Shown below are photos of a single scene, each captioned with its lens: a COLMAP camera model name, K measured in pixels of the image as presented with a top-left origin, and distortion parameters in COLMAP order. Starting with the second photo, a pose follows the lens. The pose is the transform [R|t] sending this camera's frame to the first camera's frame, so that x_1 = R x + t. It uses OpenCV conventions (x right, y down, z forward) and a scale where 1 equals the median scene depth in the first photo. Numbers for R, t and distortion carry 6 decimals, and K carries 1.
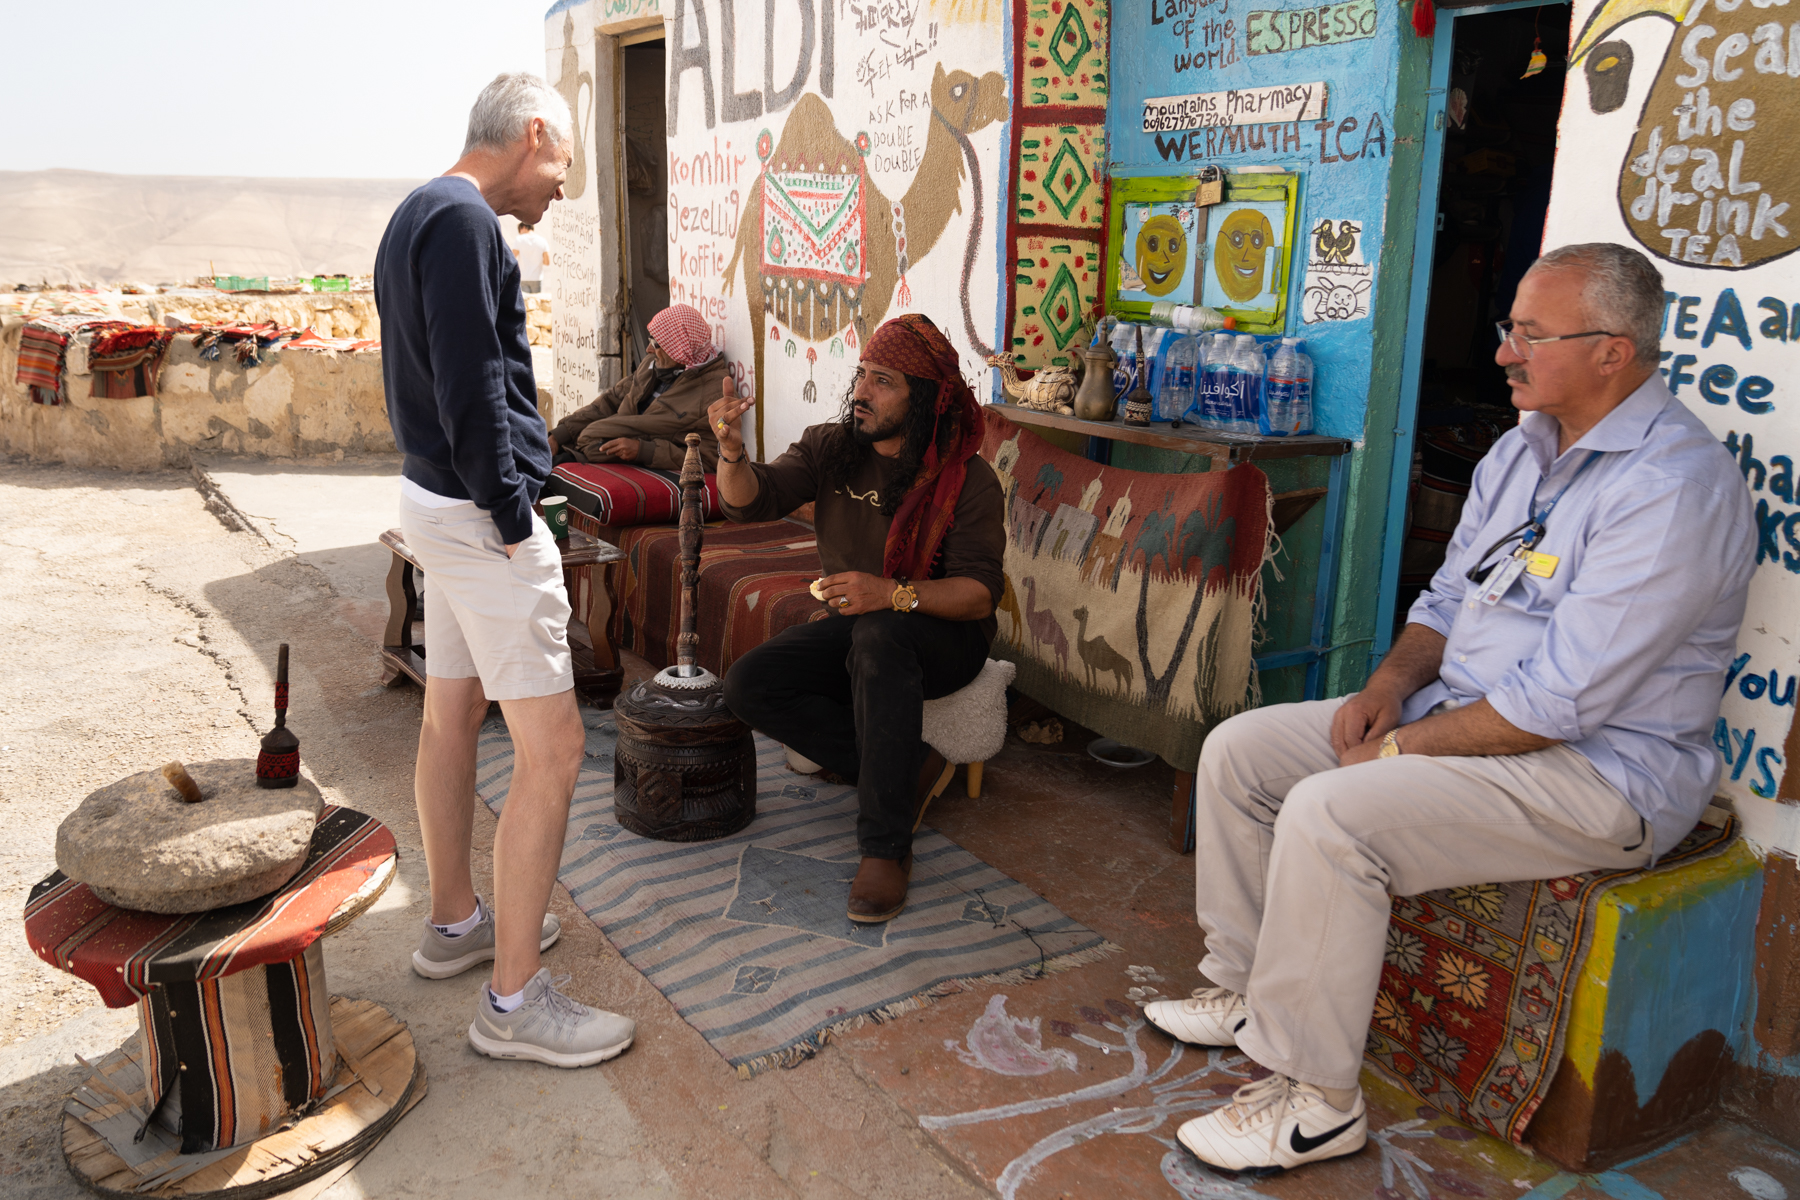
lens RADIAL K [[1317.2, 0, 898.4], [0, 1317.2, 534.1], [0, 0, 1]] dist [-0.034737, 0.019692]
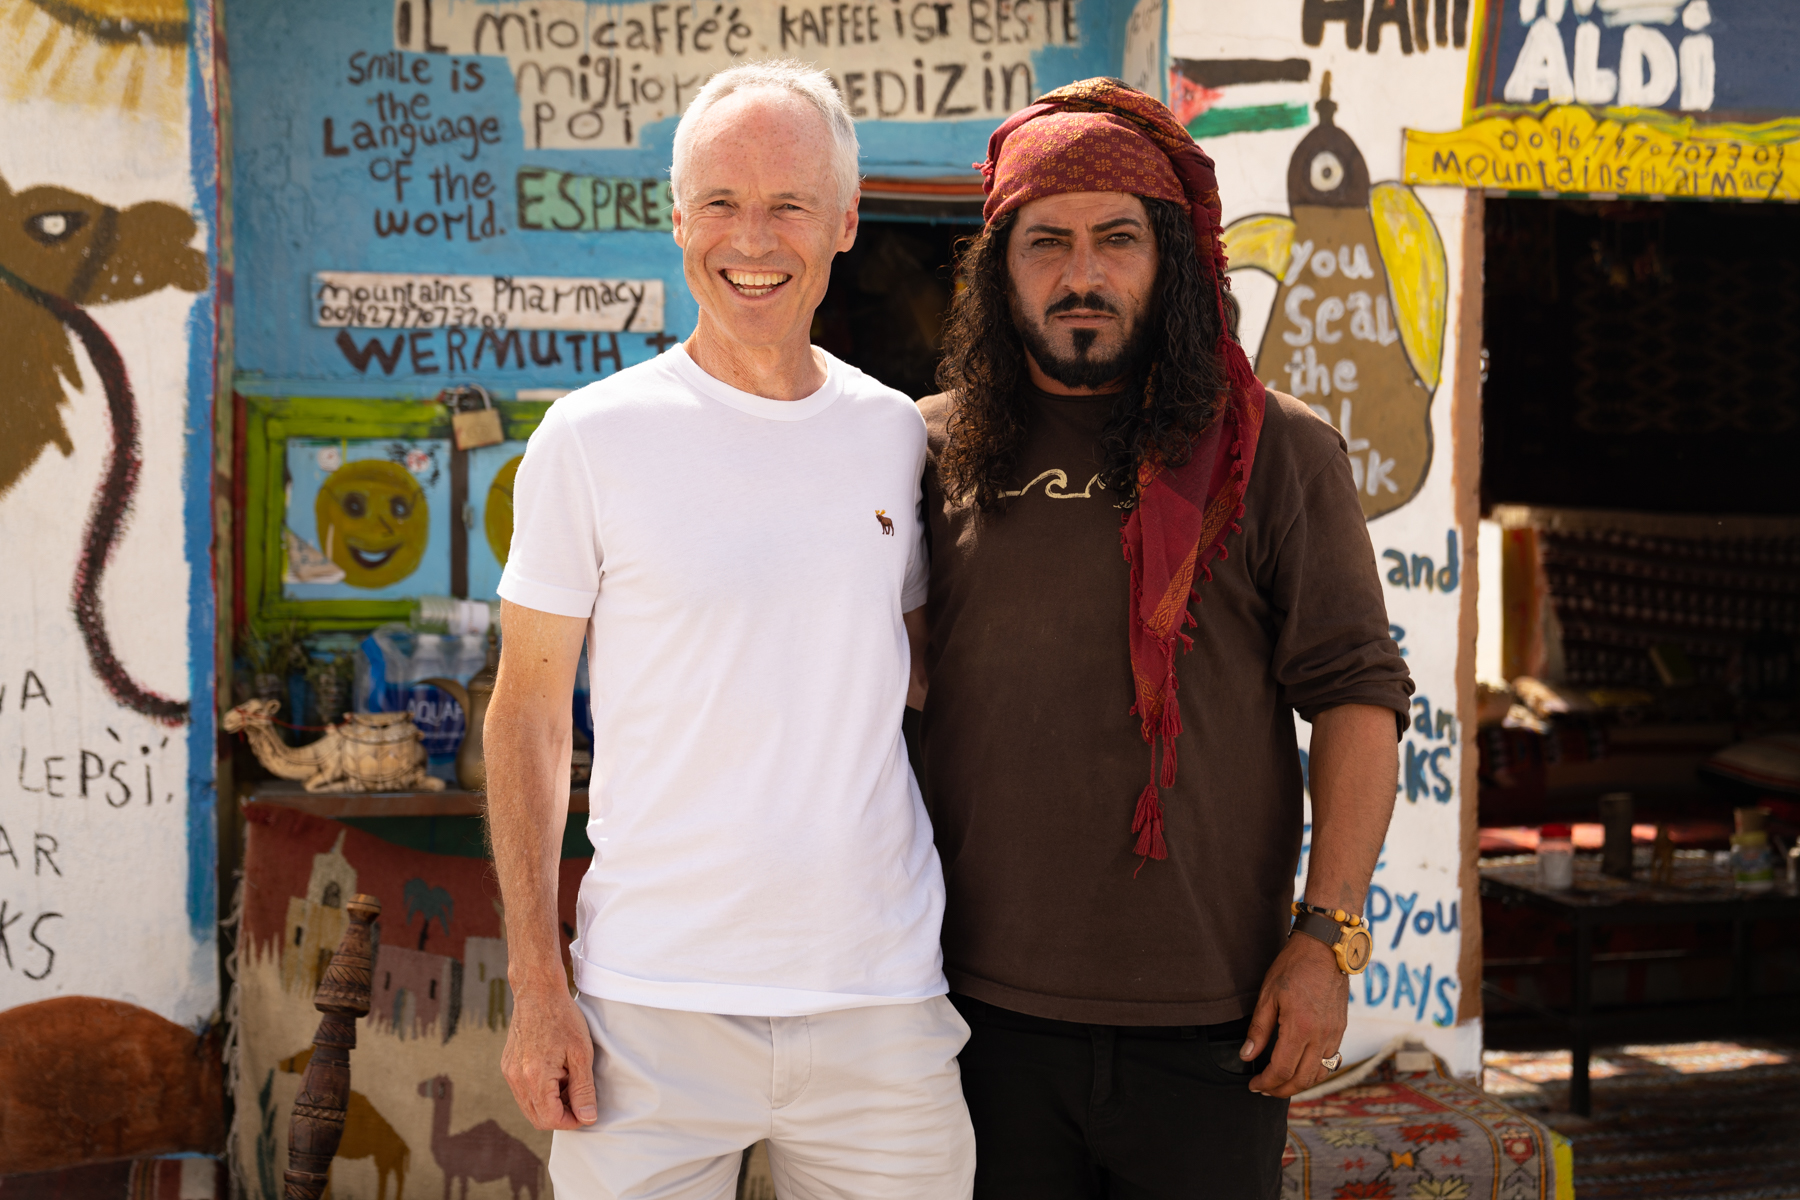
lens RADIAL K [[2152.7, 0, 828.9], [0, 2152.7, 663.5], [0, 0, 1]] dist [0.016715, 0.000342]
pose [[0.415582, -0.078341, 0.906175, -0.637405], [0.200512, 0.979664, -0.007263, -0.098726], [-0.887179, 0.184717, 0.422839, 0.399663]]
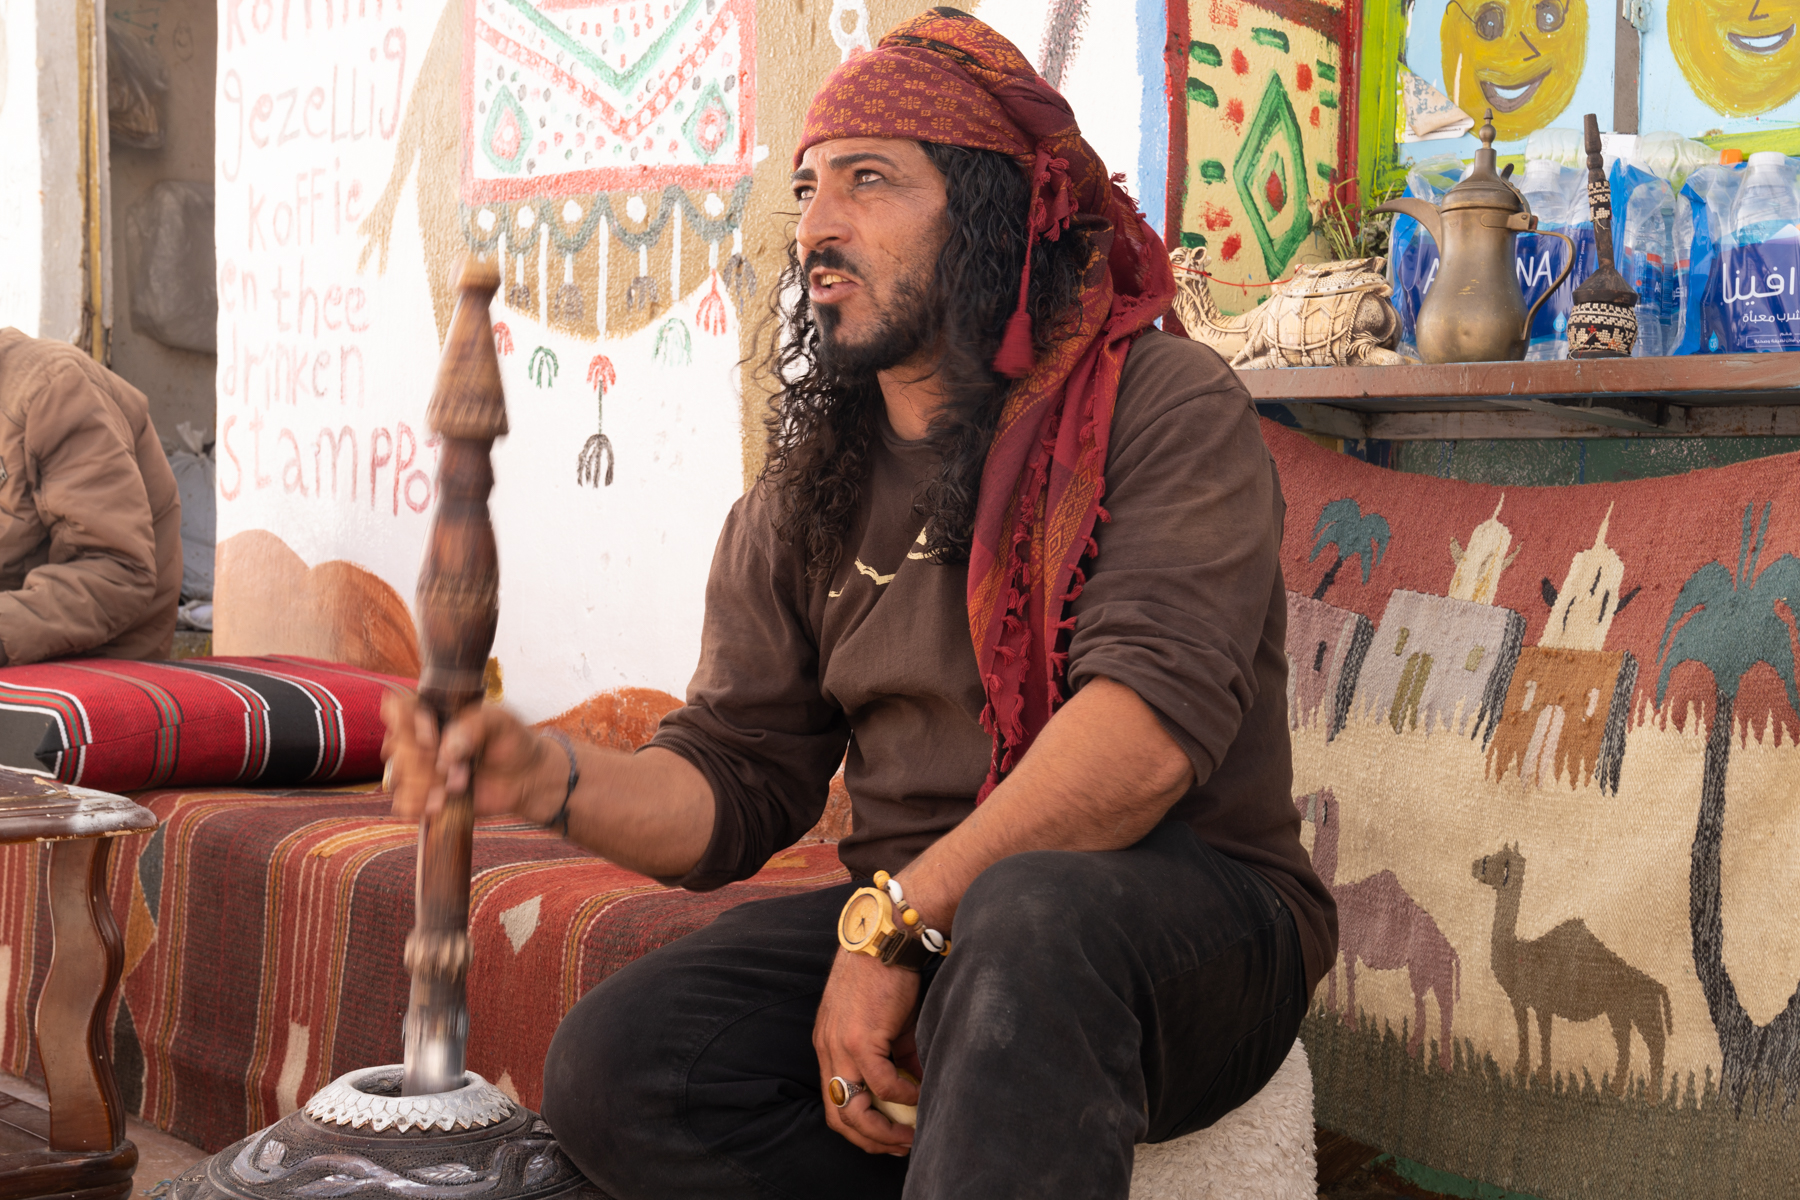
lens RADIAL K [[2188.0, 0, 1003.5], [0, 2188.0, 598.1], [0, 0, 1]] dist [0.001602, 0.021928]
pose [[0.975612, -0.012570, 0.219144, -0.118971], [0.050811, 0.984176, -0.169755, 0.076001], [-0.213542, 0.176750, 0.960812, 0.391300]]
